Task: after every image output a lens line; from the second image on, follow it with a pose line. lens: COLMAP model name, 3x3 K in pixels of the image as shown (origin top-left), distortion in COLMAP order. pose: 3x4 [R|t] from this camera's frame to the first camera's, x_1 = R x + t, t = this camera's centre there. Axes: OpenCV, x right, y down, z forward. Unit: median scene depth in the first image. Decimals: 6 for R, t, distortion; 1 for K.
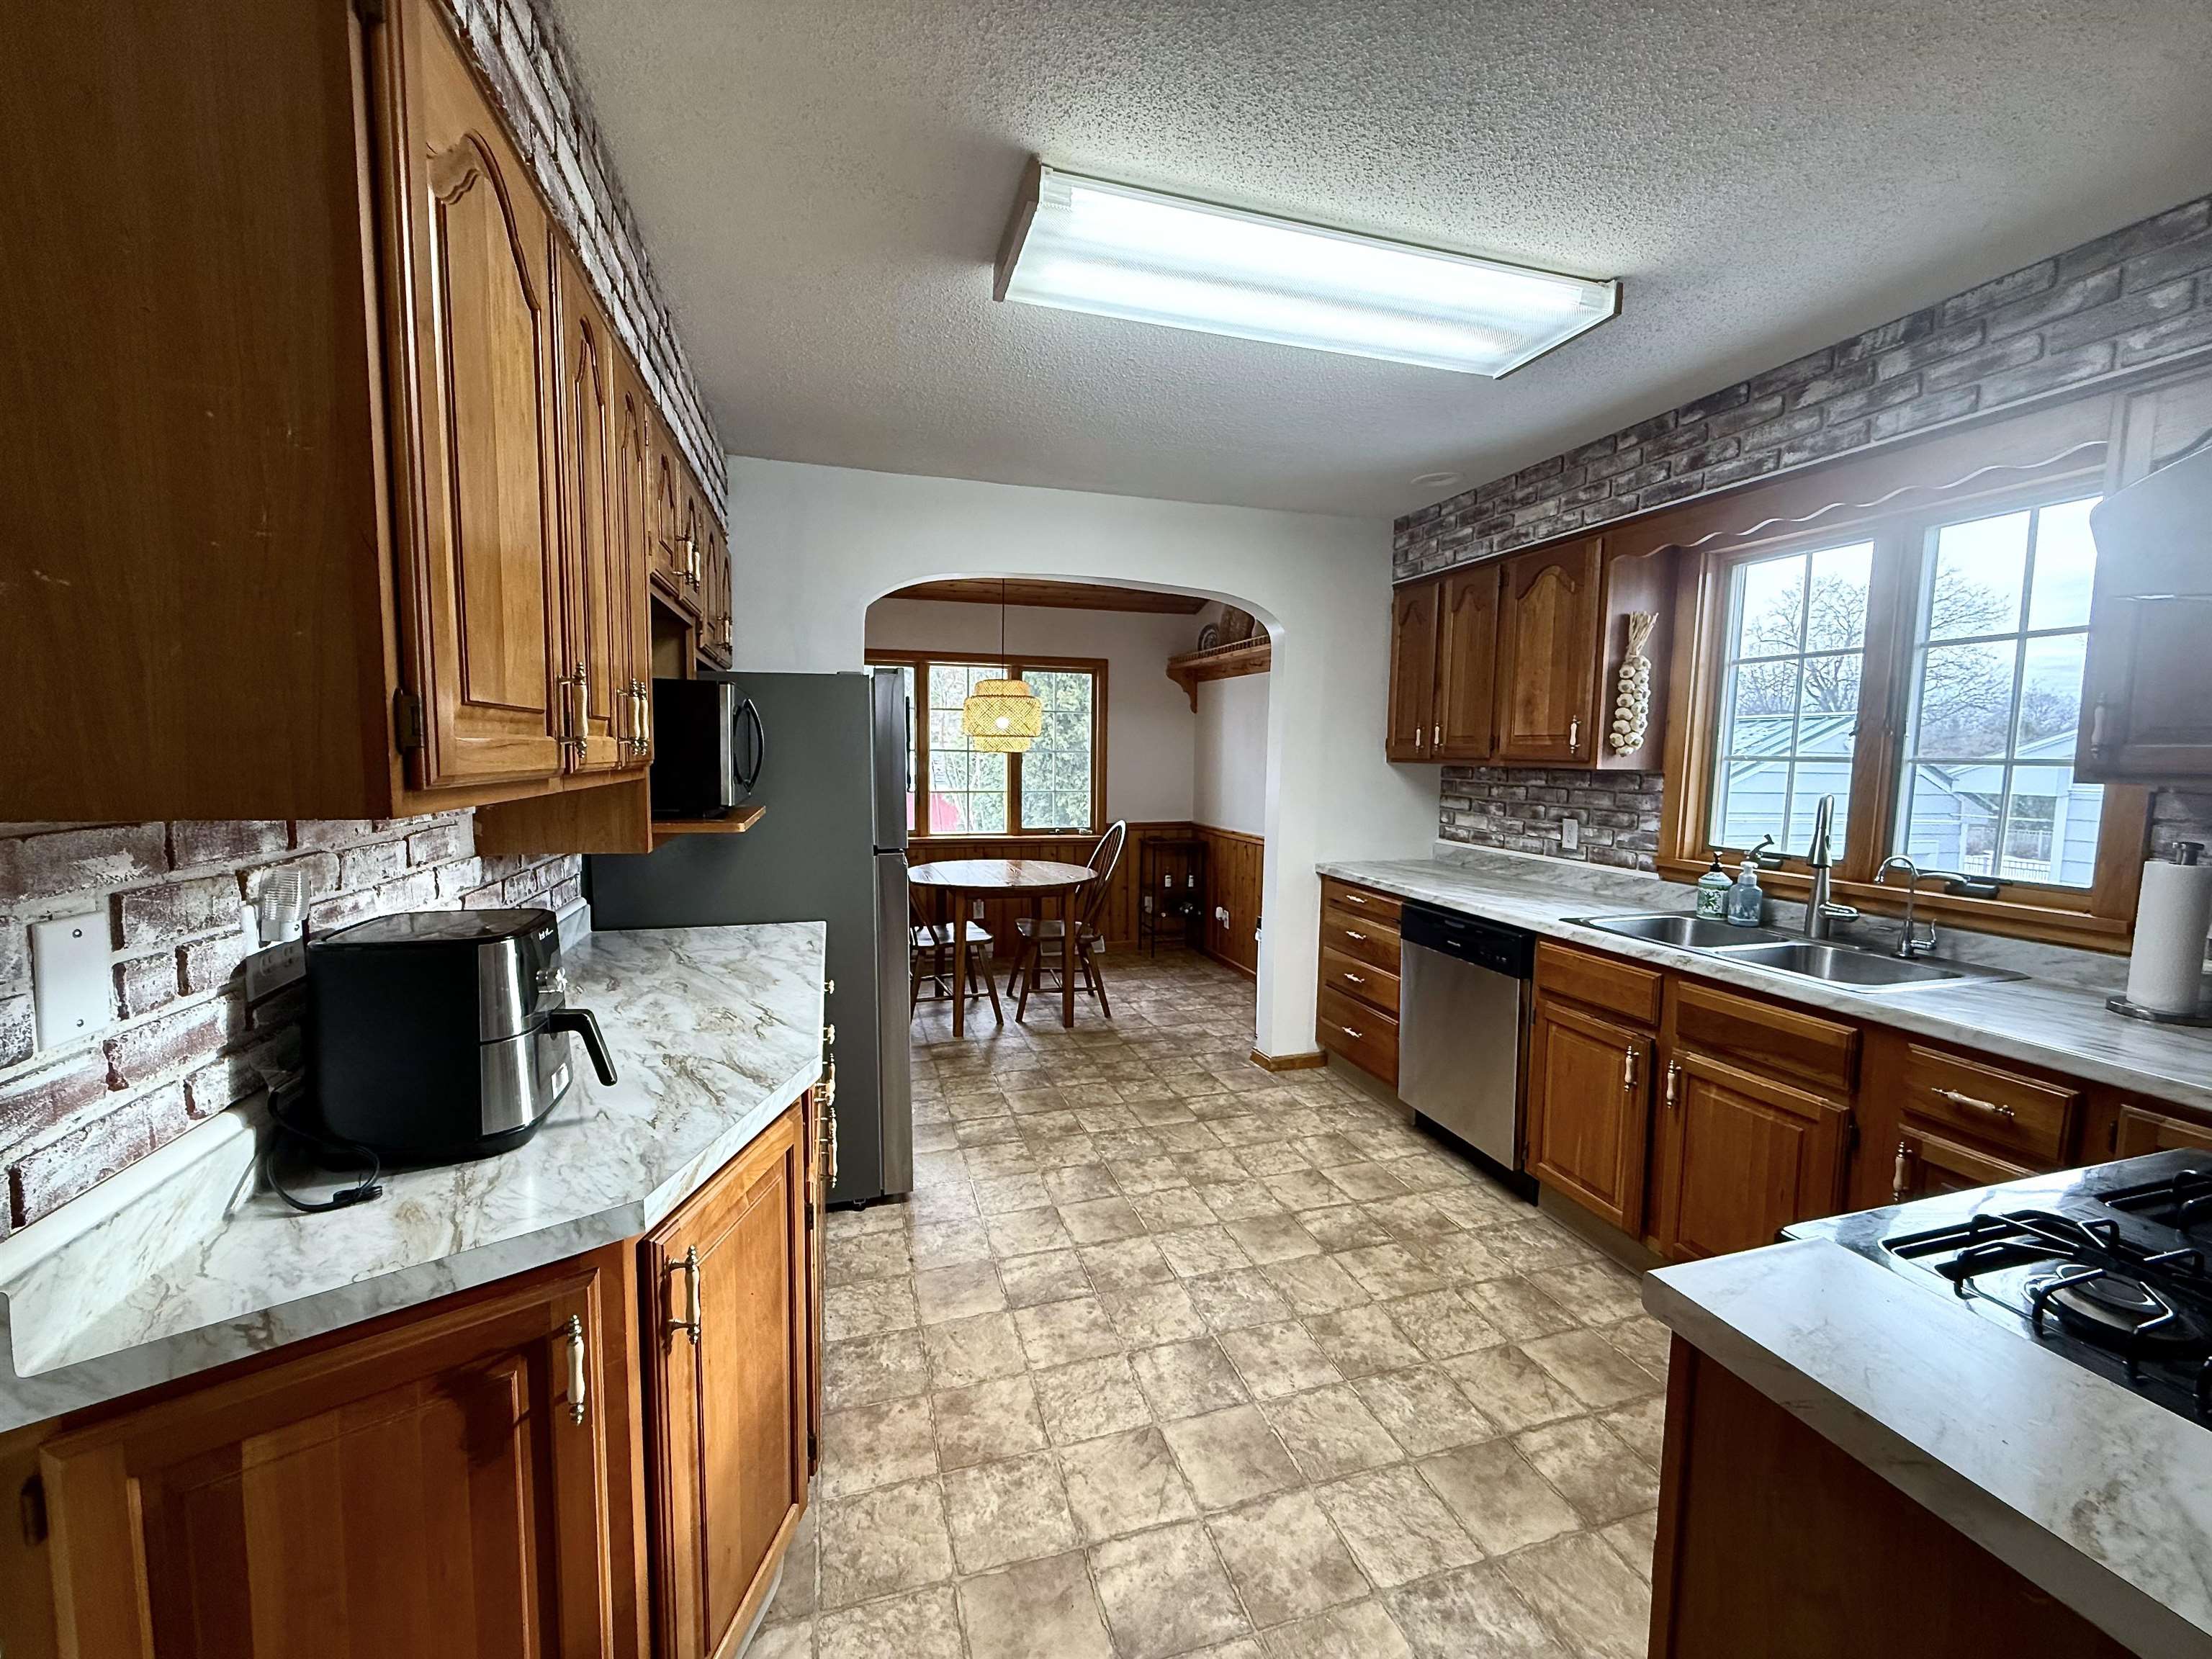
lens RADIAL K [[886.7, 0, 1116.3], [0, 886.7, 836.1], [0, 0, 1]] dist [-0.002330, 0.000616]
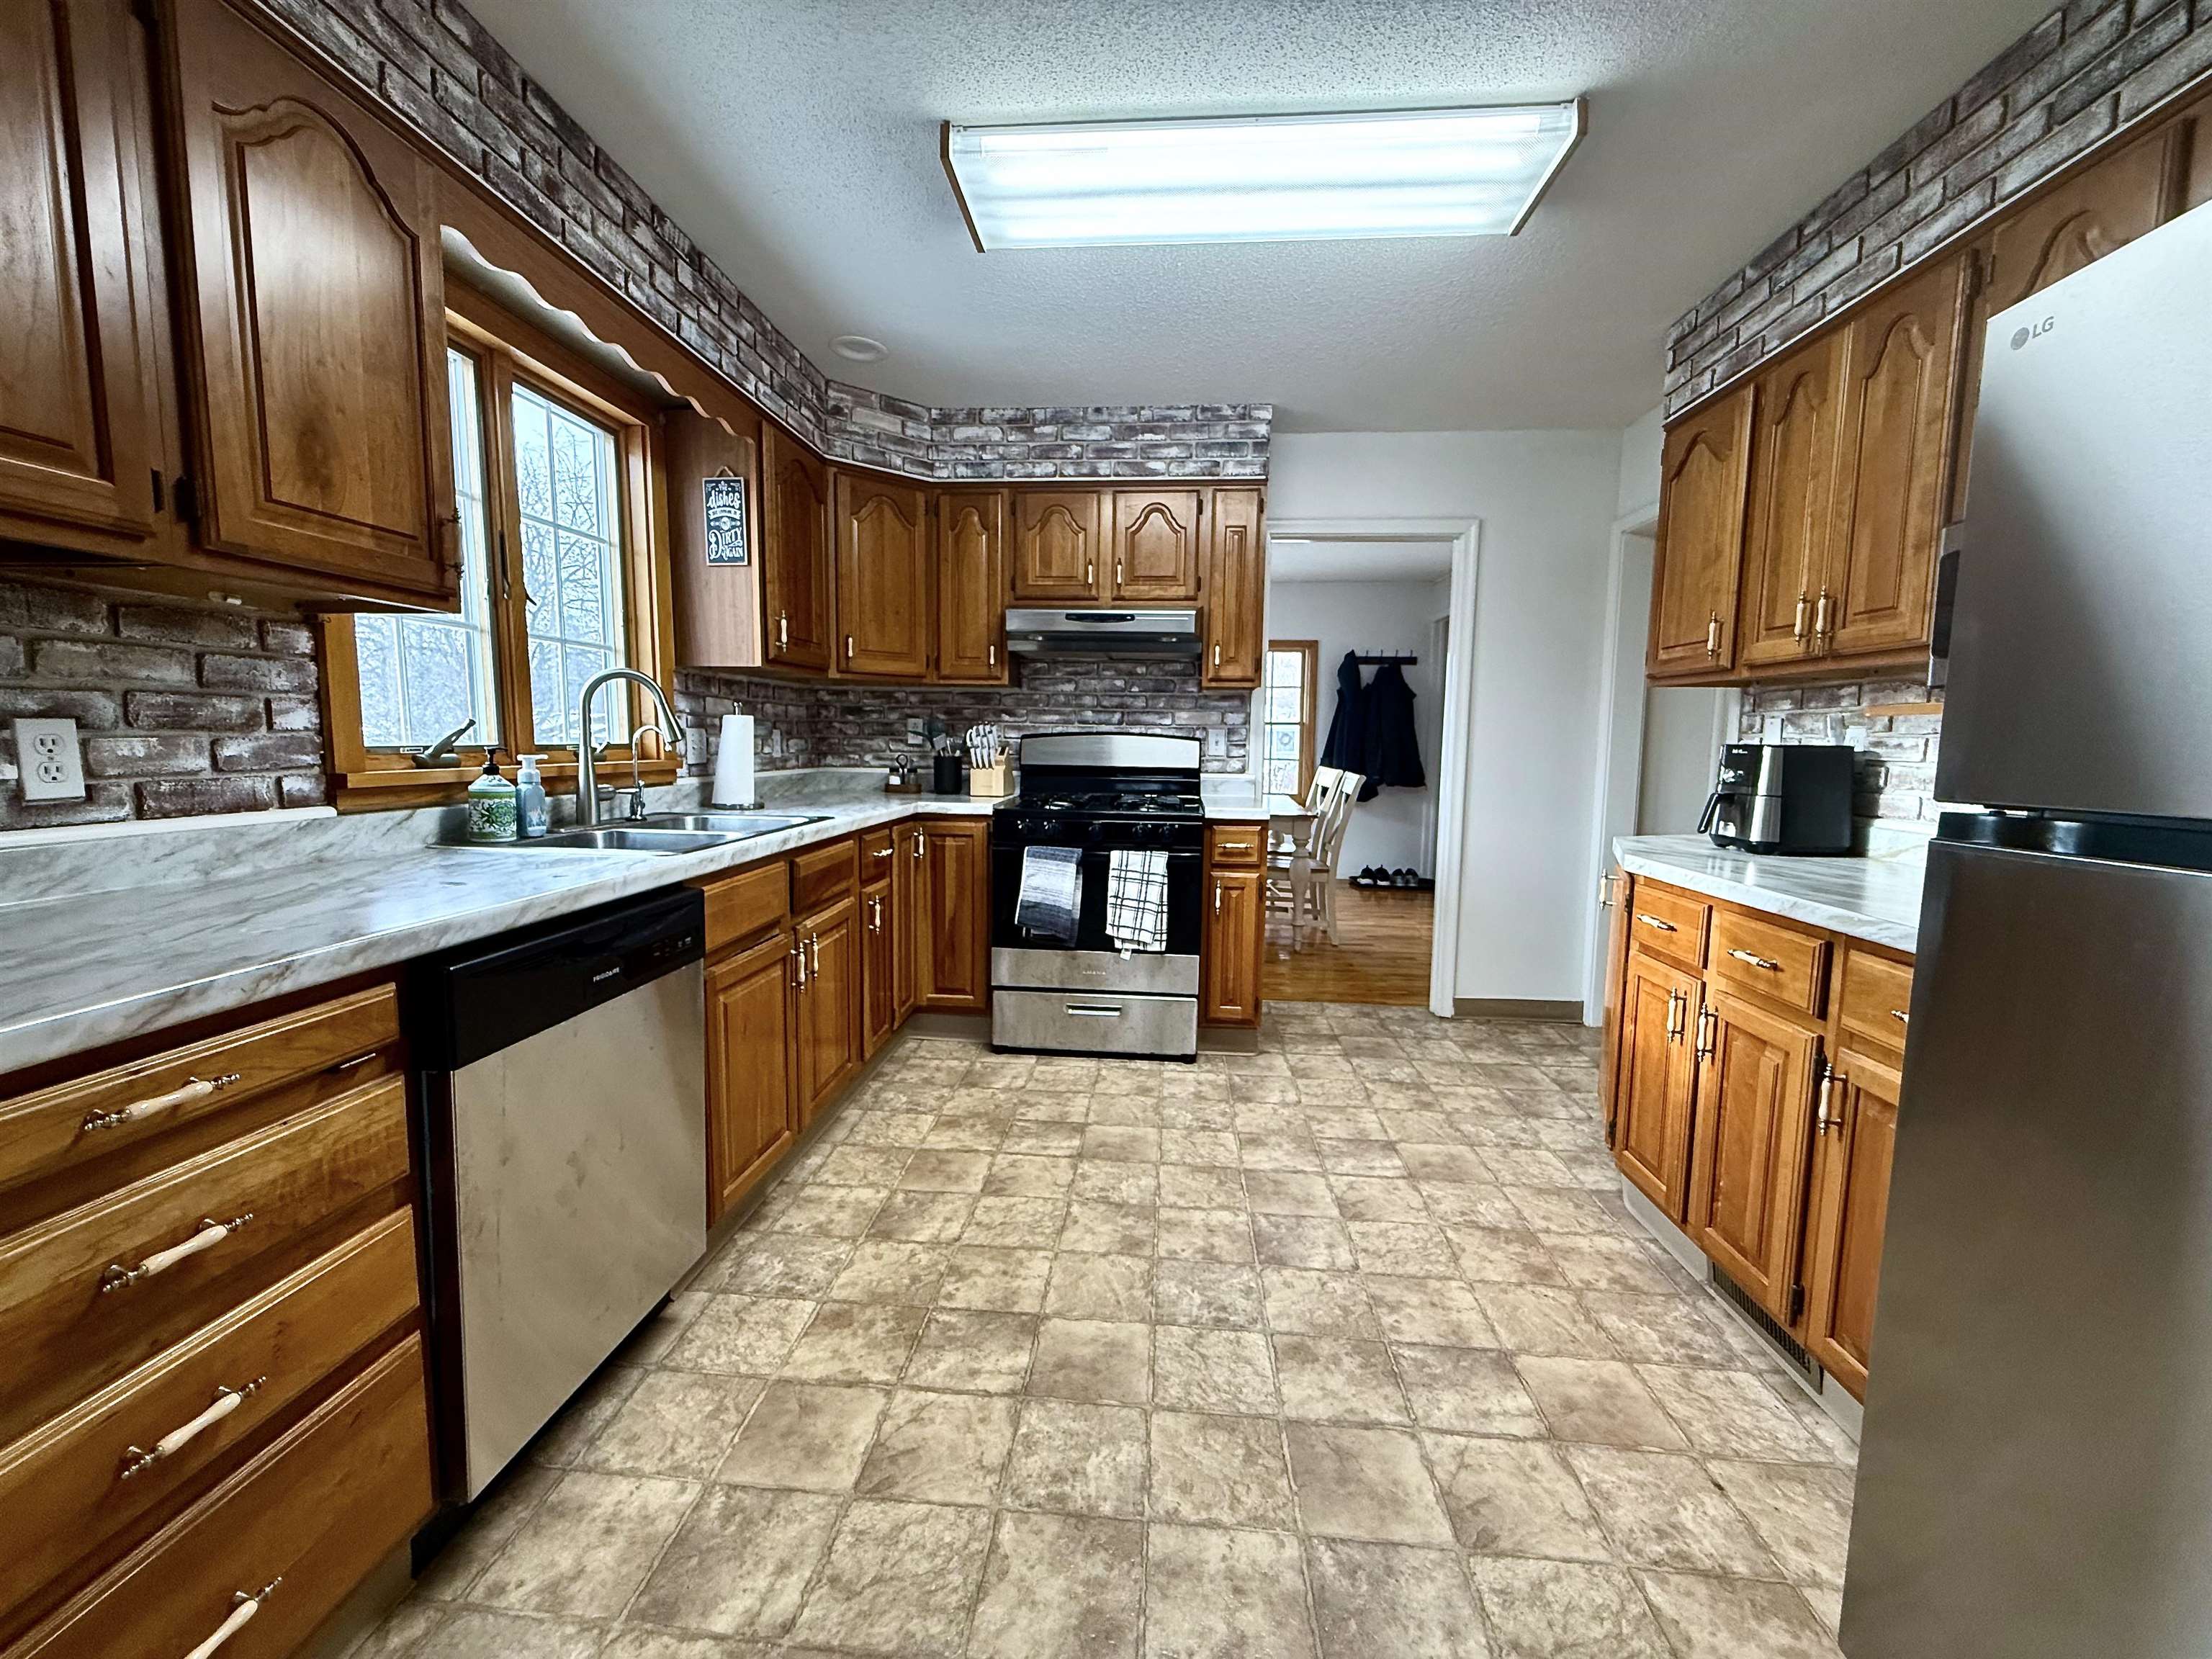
lens RADIAL K [[886.7, 0, 1101.1], [0, 886.7, 825.6], [0, 0, 1]] dist [-0.002330, 0.000616]
pose [[-0.924742, -0.064973, 0.375007, -0.038753], [0.010070, 0.980799, 0.194763, -0.046322], [-0.380461, 0.183882, -0.906332, 1.272533]]
